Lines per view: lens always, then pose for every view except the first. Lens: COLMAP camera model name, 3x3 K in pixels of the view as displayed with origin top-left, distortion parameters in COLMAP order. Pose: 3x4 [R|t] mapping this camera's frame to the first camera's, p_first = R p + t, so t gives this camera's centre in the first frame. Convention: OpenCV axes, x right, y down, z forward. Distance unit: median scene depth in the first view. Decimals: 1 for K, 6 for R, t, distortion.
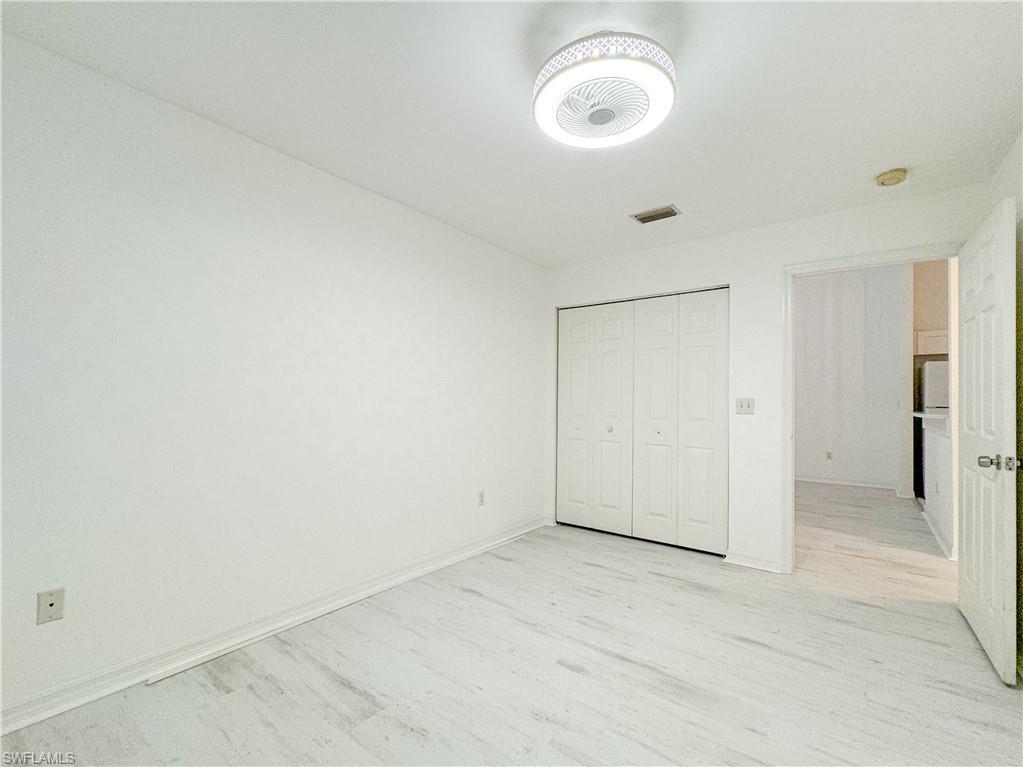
lens RADIAL K [[460.6, 0, 511.9], [0, 460.6, 388.4], [0, 0, 1]] dist [-0.002506, -0.000445]
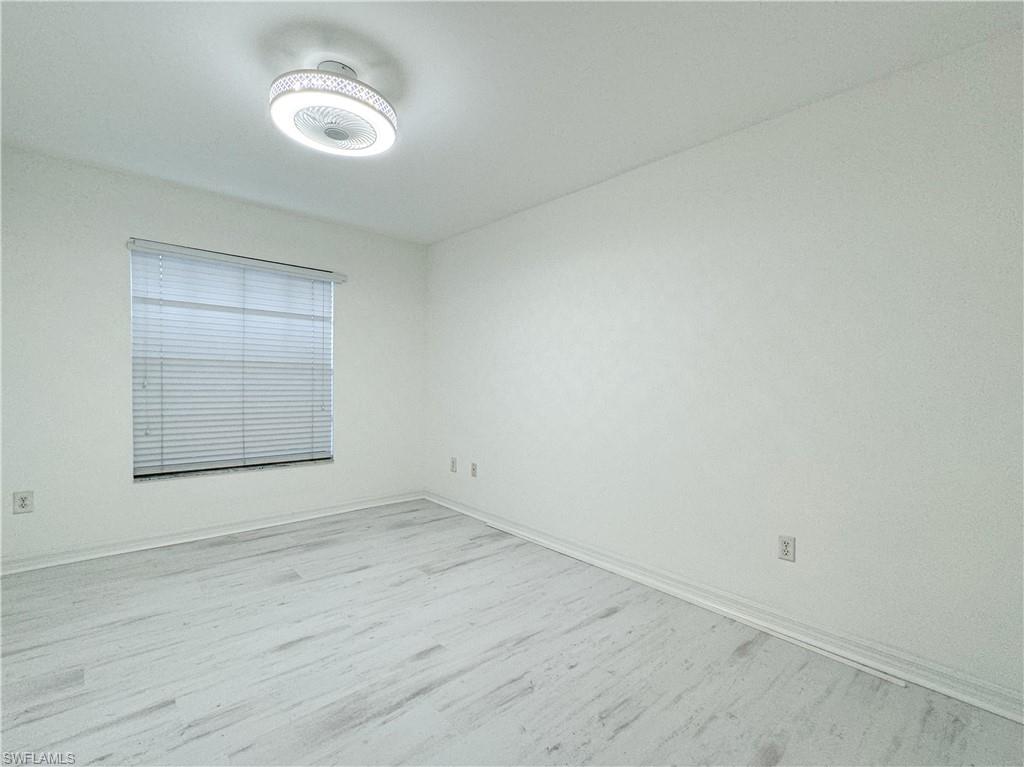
lens RADIAL K [[461.0, 0, 512.4], [0, 461.0, 388.5], [0, 0, 1]] dist [-0.002506, -0.000445]
pose [[-0.179898, -0.000761, -0.983685, 0.795611], [-0.000416, 1.000000, -0.000697, 0.040757], [0.983685, 0.000284, -0.179899, 1.023754]]
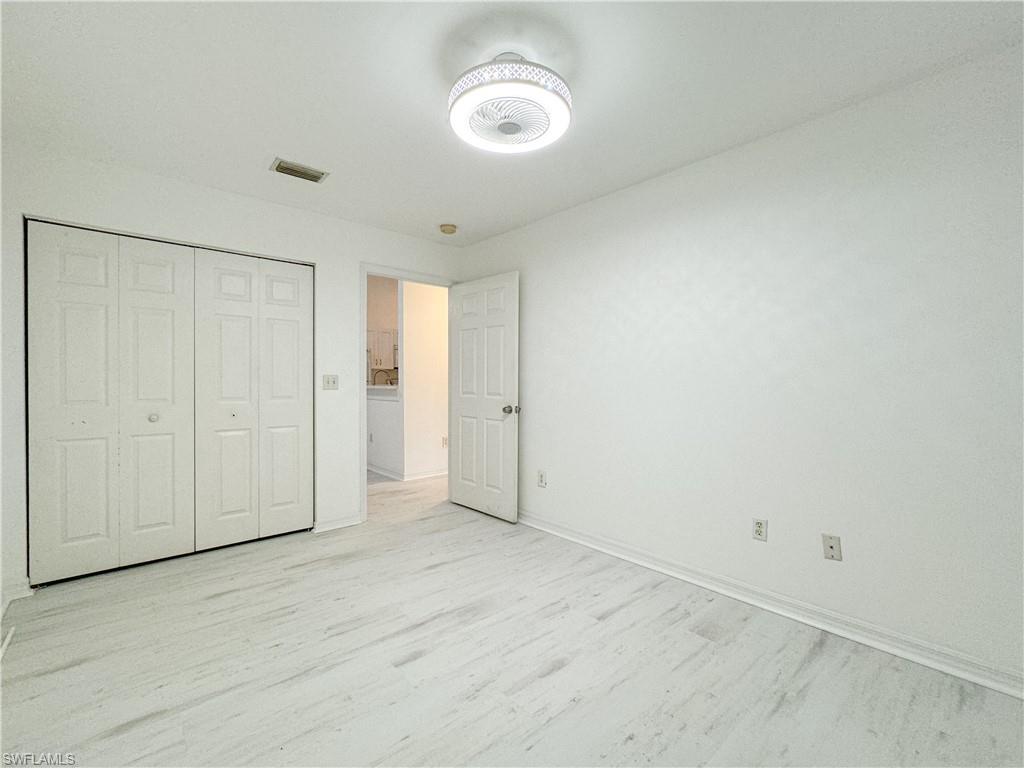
lens RADIAL K [[448.2, 0, 514.0], [0, 448.2, 384.3], [0, 0, 1]] dist [-0.002705, 0.000378]
pose [[0.174932, -0.017904, 0.984418, -0.556392], [-0.023568, 0.999472, 0.022366, 0.010654], [-0.984298, -0.027113, 0.174418, 0.489027]]
